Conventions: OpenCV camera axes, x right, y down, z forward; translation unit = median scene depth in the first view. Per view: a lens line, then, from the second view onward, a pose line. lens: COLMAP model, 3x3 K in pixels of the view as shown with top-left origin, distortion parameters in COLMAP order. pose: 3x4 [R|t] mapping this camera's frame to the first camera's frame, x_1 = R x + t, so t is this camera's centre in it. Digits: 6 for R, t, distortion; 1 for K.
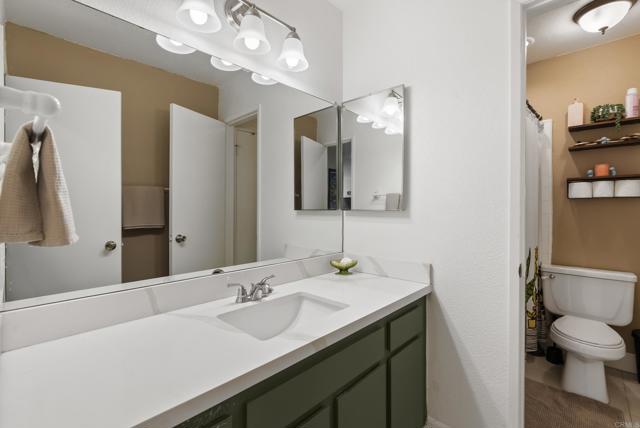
lens RADIAL K [[291.8, 0, 315.3], [0, 291.8, 209.2], [0, 0, 1]] dist [-0.006246, 0.003384]
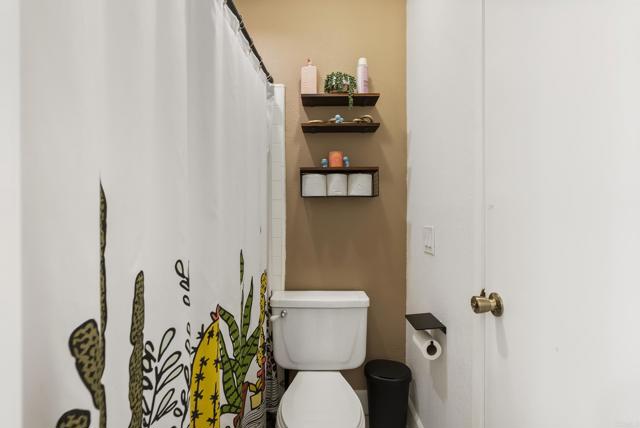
lens RADIAL K [[291.8, 0, 321.9], [0, 291.8, 211.4], [0, 0, 1]] dist [-0.006246, 0.003384]
pose [[0.726292, 0.006766, 0.687353, 0.427539], [0.004965, 0.999874, -0.015088, 0.008562], [-0.687369, 0.014371, 0.726166, 0.463290]]
